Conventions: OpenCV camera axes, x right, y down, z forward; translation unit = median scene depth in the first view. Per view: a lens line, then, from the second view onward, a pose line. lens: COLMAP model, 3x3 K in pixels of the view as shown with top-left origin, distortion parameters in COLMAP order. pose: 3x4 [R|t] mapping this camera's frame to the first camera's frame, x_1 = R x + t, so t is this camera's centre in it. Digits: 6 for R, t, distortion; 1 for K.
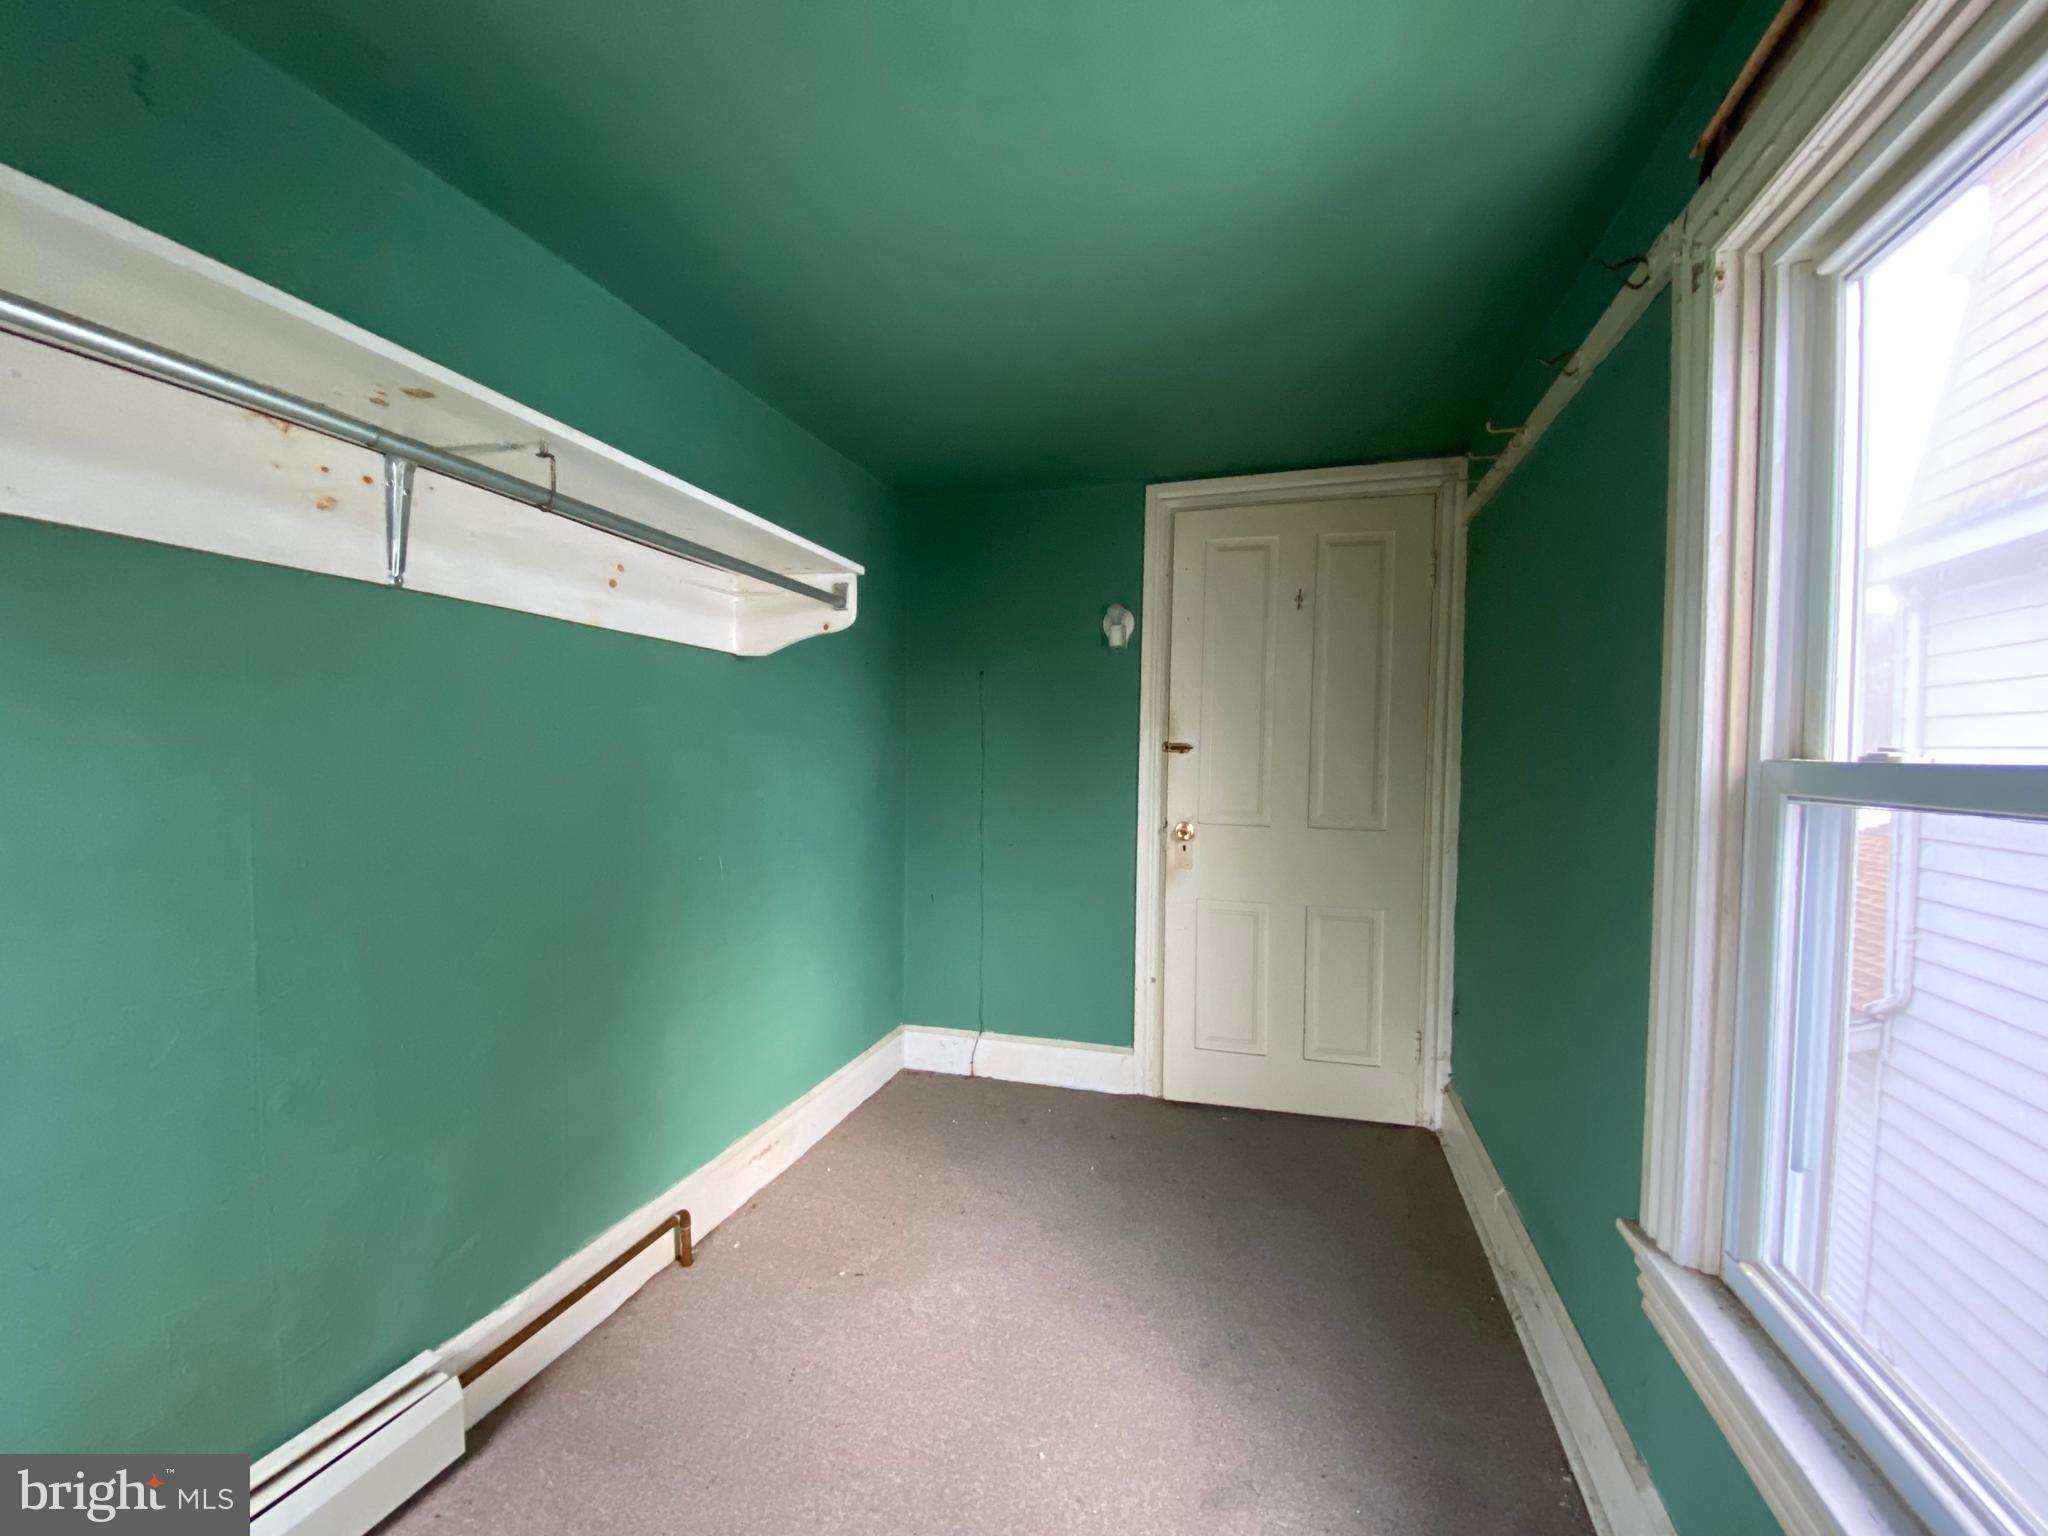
lens RADIAL K [[833.0, 0, 1030.1], [0, 833.0, 771.1], [0, 0, 1]] dist [0.023517, -0.019922]
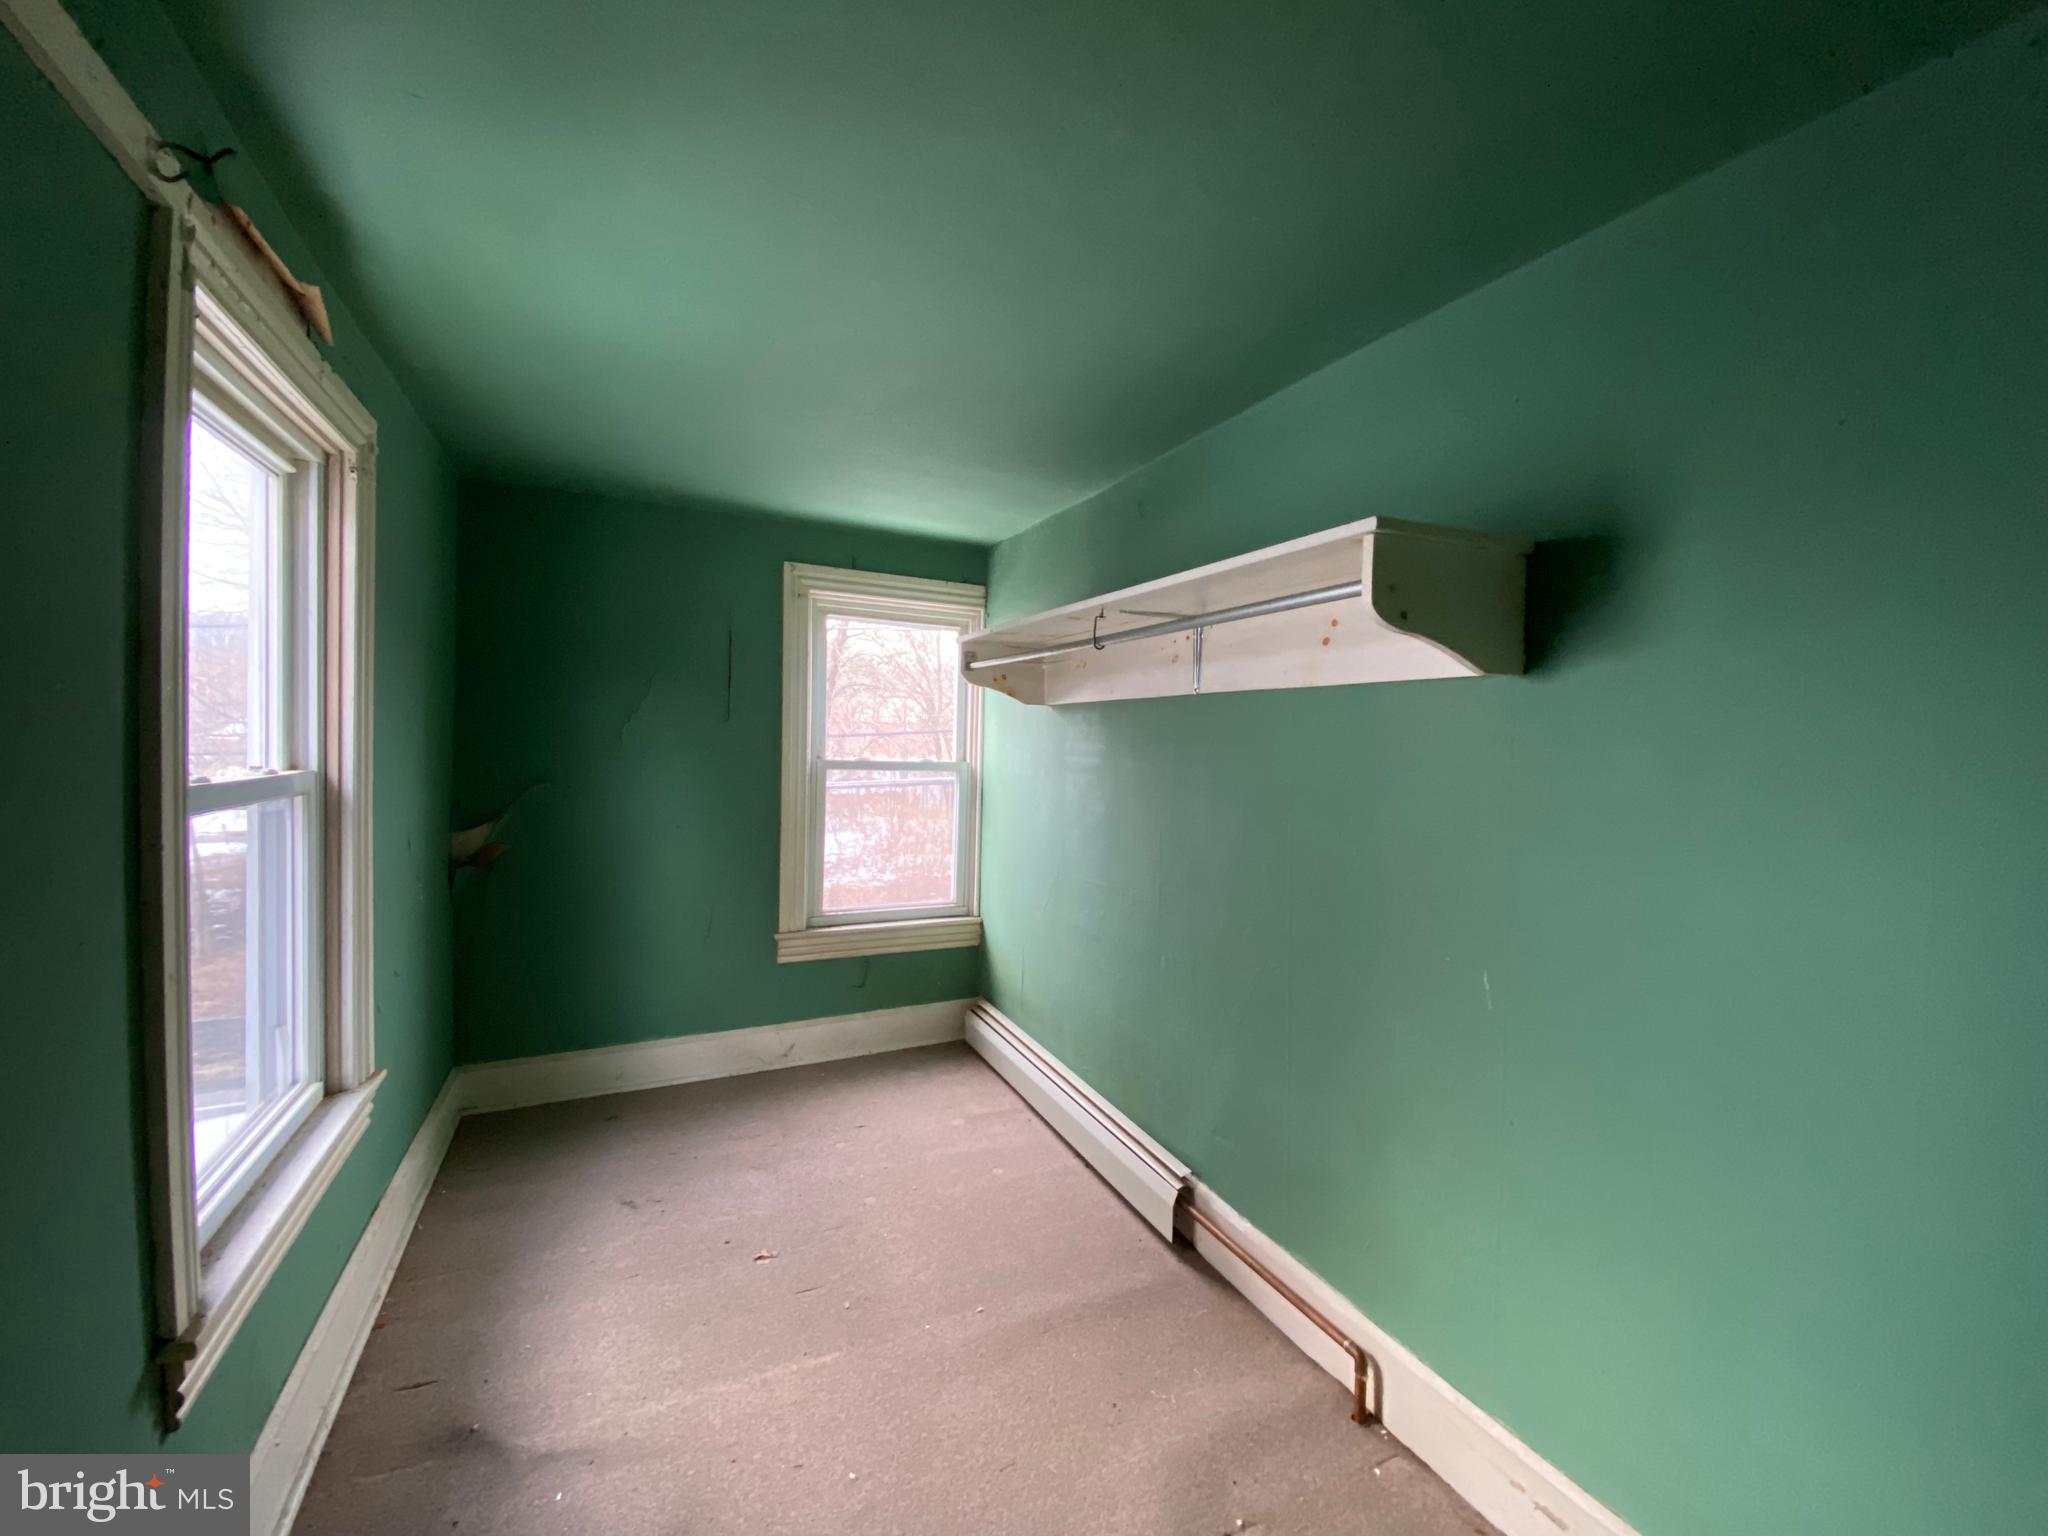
lens RADIAL K [[833.0, 0, 1030.1], [0, 833.0, 771.1], [0, 0, 1]] dist [0.023517, -0.019922]
pose [[-0.743773, -0.014015, -0.668286, 0.539838], [-0.052784, 0.997890, 0.037819, -0.100052], [0.666345, 0.063404, -0.742943, 1.810053]]
